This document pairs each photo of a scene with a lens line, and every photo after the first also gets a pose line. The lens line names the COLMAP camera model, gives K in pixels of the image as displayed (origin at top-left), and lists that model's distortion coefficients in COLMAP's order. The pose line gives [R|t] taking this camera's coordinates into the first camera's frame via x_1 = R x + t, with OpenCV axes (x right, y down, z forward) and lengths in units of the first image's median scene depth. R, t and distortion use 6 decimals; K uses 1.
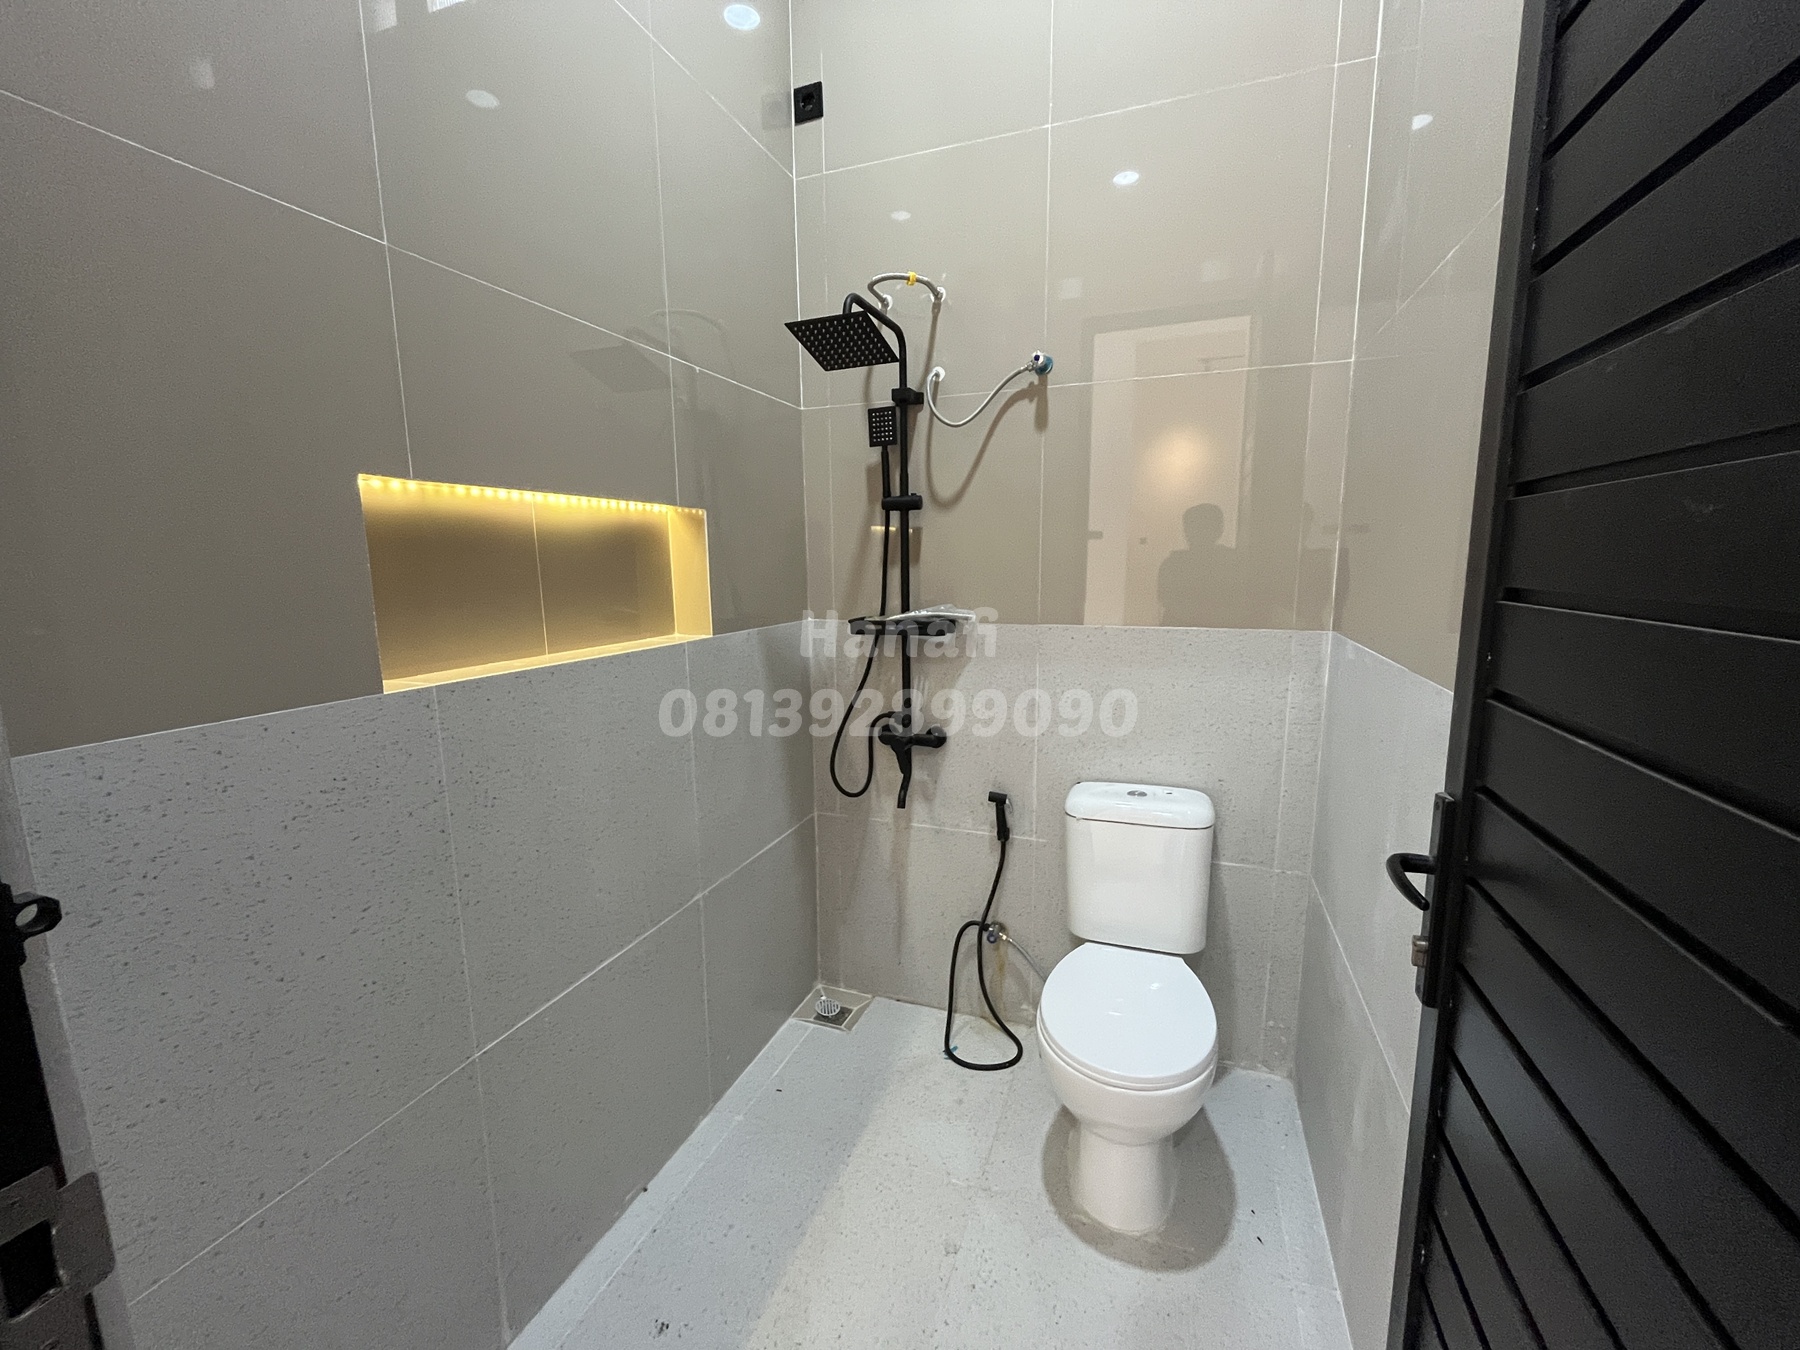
lens RADIAL K [[725.8, 0, 900.0], [0, 725.8, 675.0], [0, 0, 1]] dist [-0.002280, -0.000514]
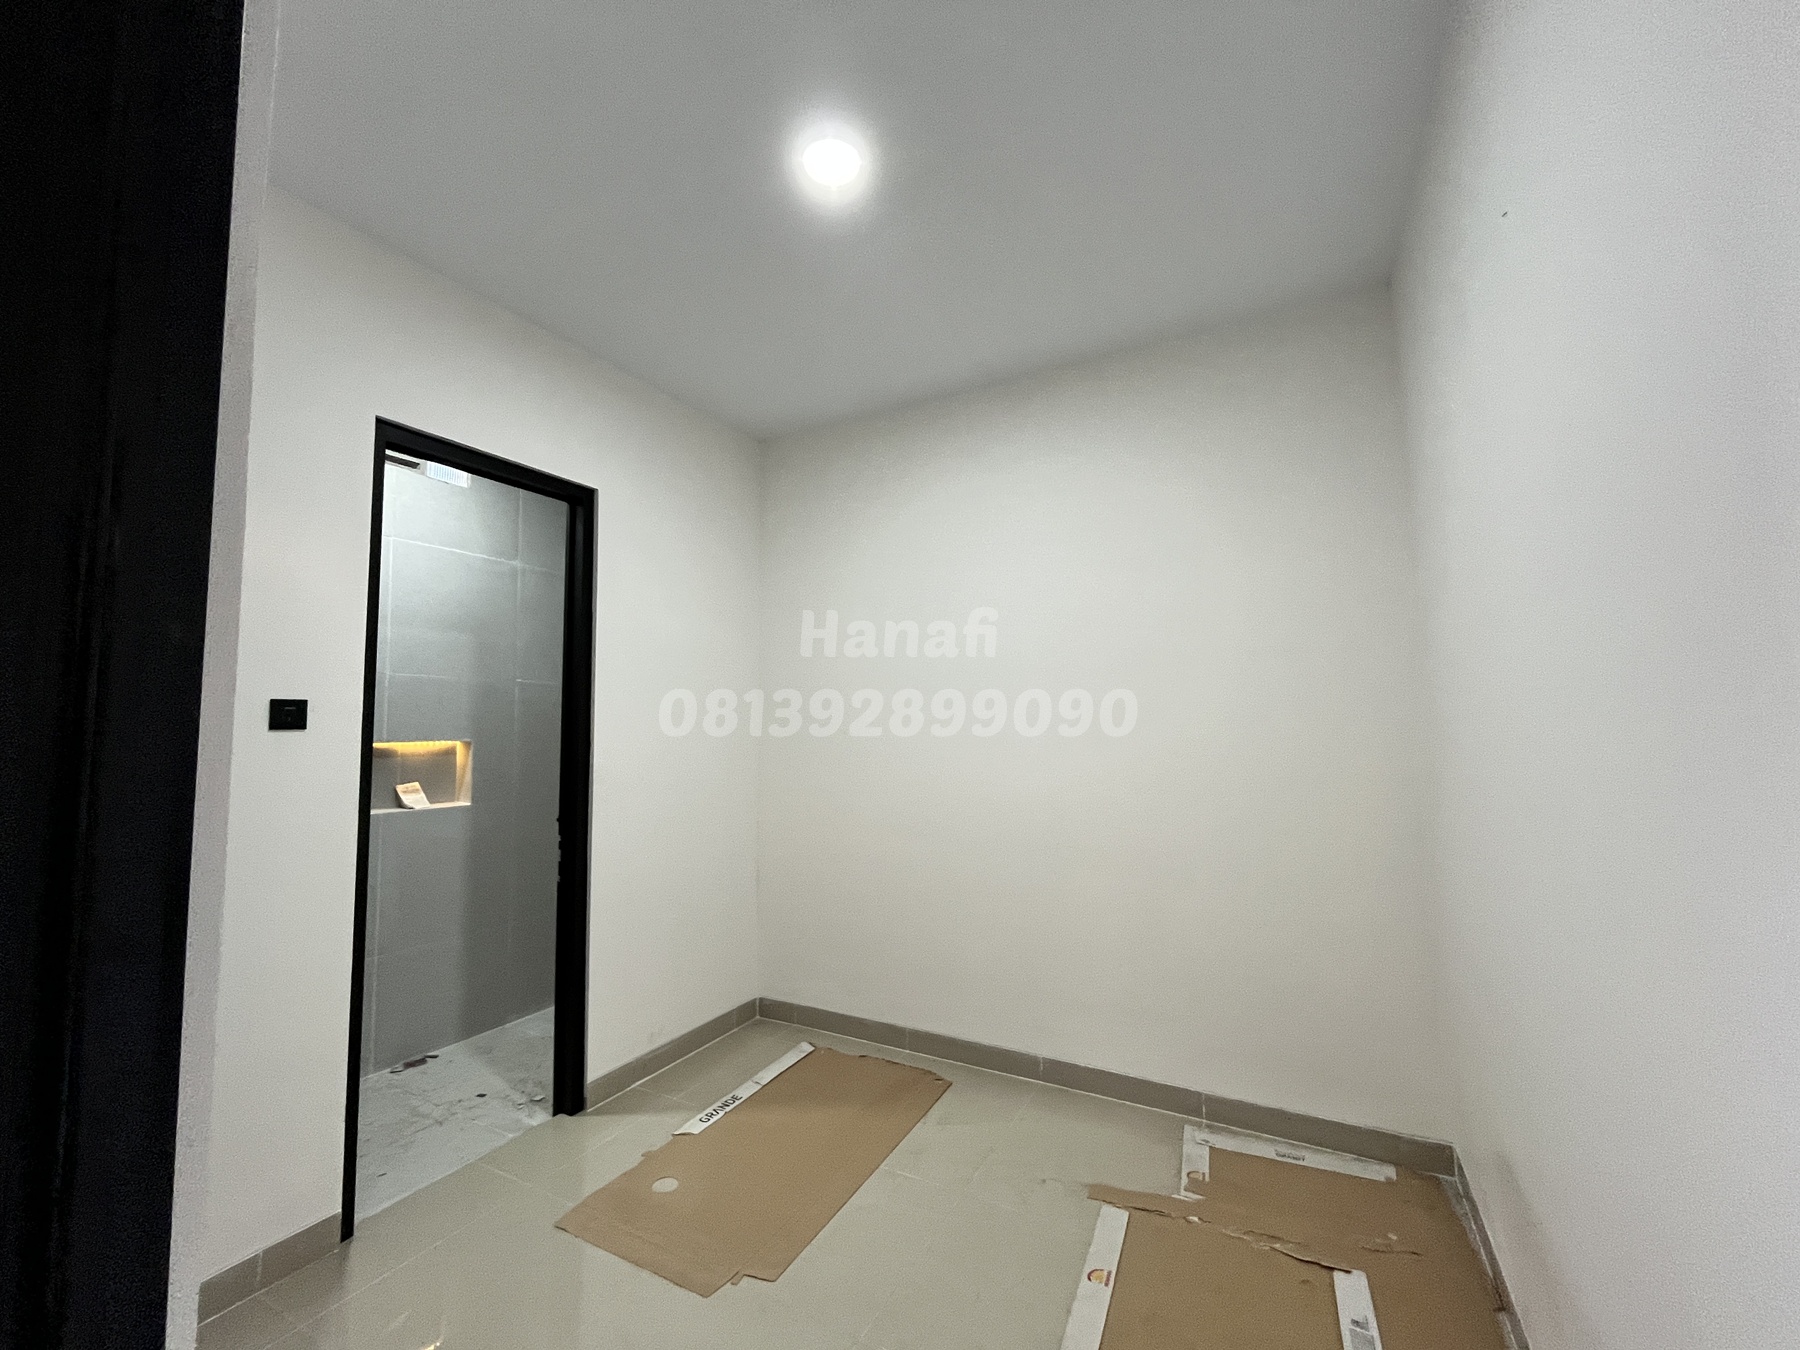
lens RADIAL K [[725.8, 0, 900.0], [0, 725.8, 675.0], [0, 0, 1]] dist [-0.002280, -0.000514]
pose [[-0.140290, -0.057640, -0.988431, 1.761392], [-0.143845, 0.988899, -0.037251, -0.580416], [0.979606, 0.136955, -0.147024, 2.779149]]
